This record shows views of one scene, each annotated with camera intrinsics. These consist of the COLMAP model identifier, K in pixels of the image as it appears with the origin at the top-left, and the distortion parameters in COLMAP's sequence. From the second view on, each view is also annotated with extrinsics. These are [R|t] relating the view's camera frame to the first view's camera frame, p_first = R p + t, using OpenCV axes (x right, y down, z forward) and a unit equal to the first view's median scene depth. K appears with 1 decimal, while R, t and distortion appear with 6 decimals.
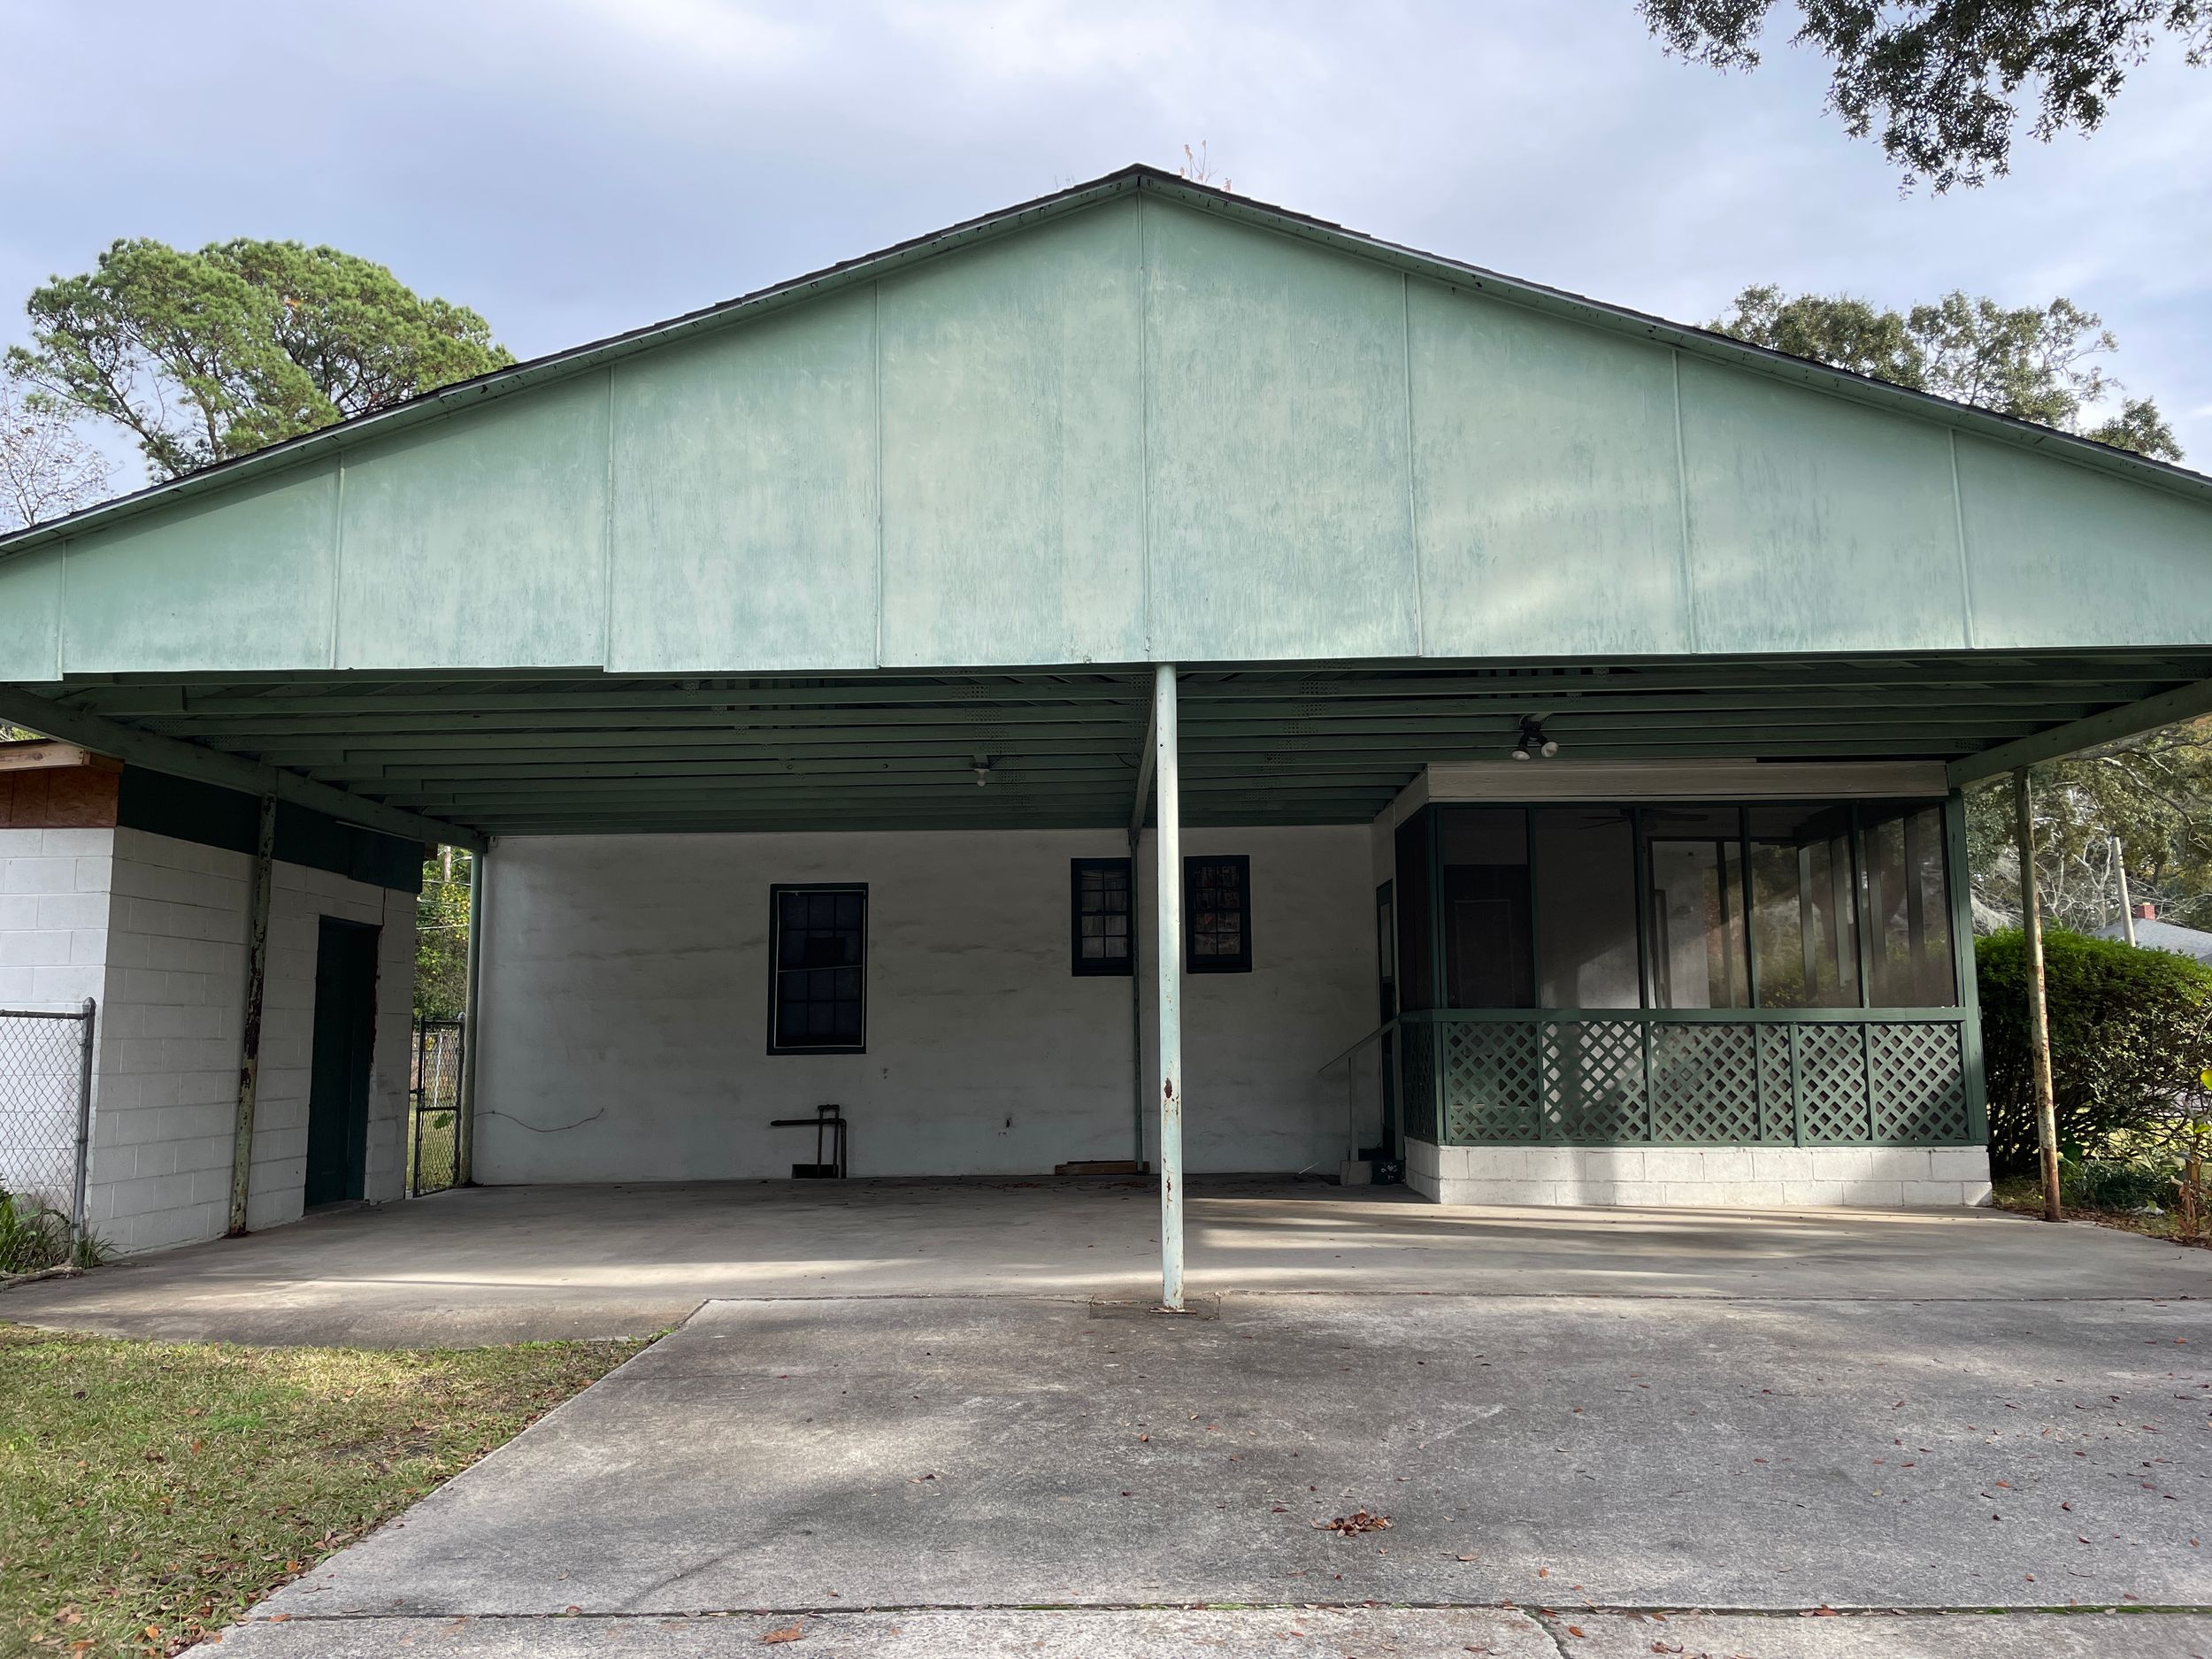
lens RADIAL K [[1657.9, 0, 1106.0], [0, 1657.9, 829.5], [0, 0, 1]] dist [0.062361, -0.107165]
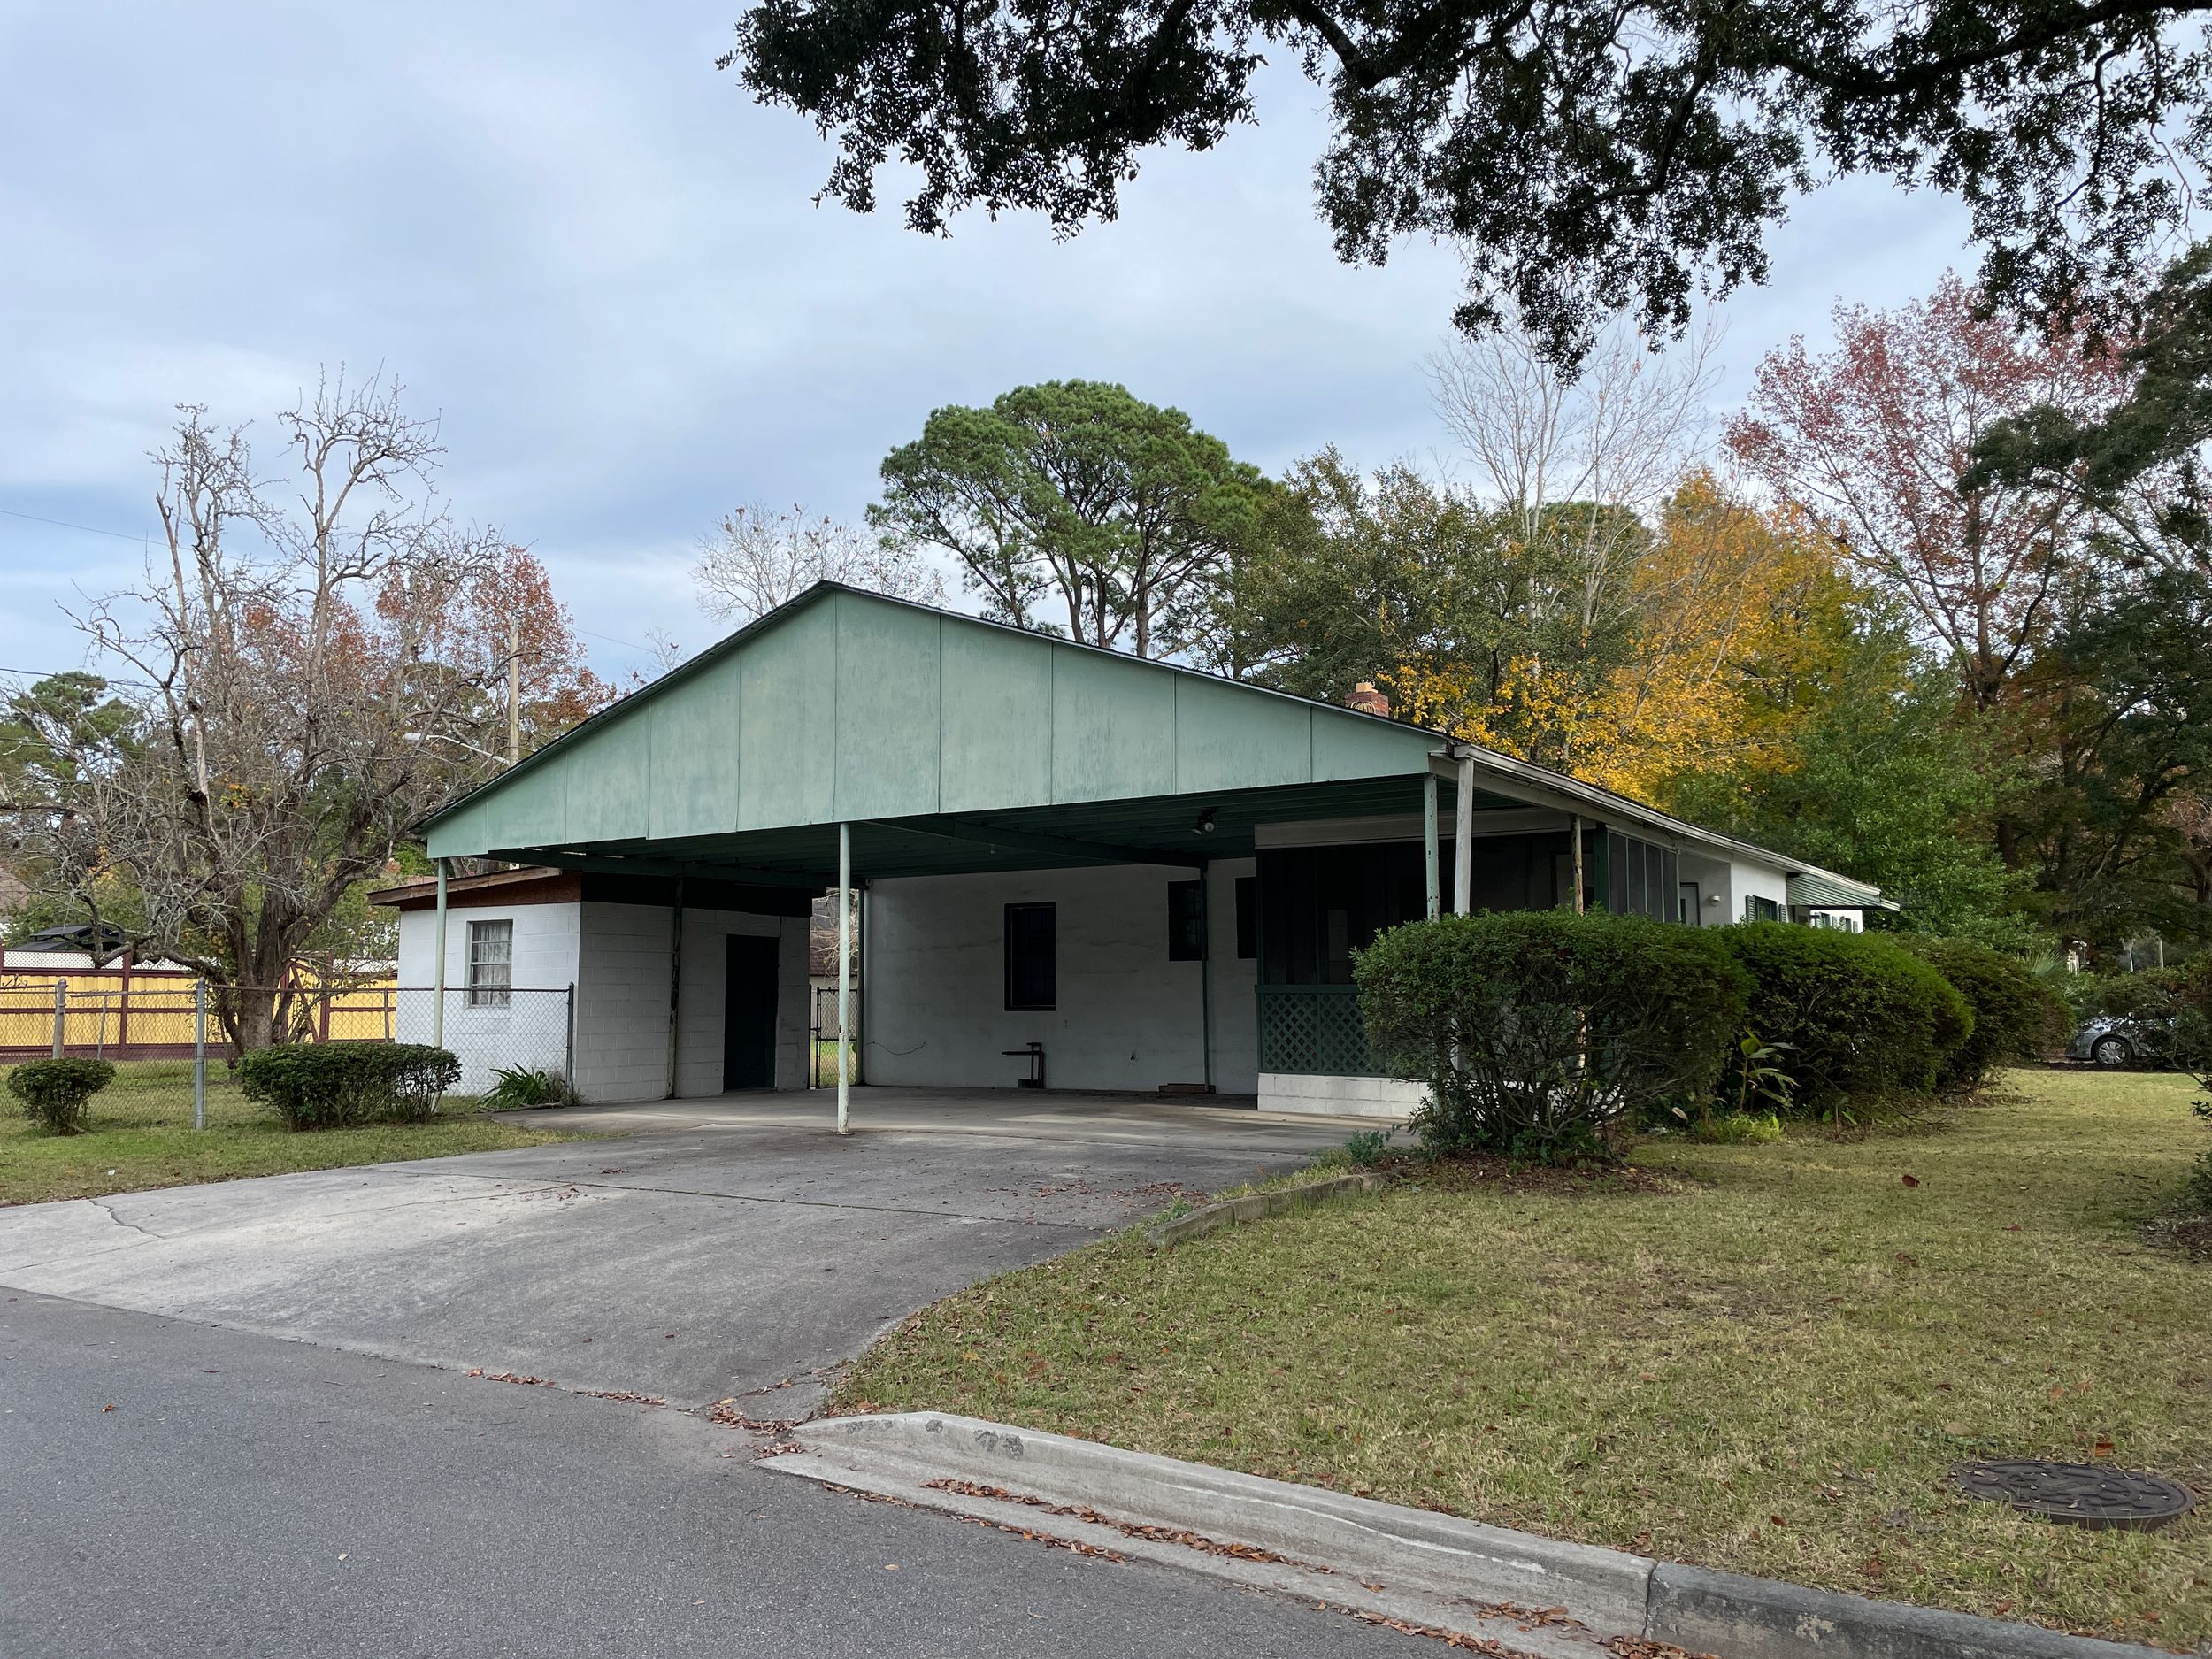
lens RADIAL K [[1657.9, 0, 1106.0], [0, 1657.9, 829.5], [0, 0, 1]] dist [0.062361, -0.107165]
pose [[0.845459, -0.046762, -0.531990, 0.907840], [0.061240, 0.998077, 0.009595, -0.059268], [0.530518, -0.040691, 0.846696, -0.362786]]
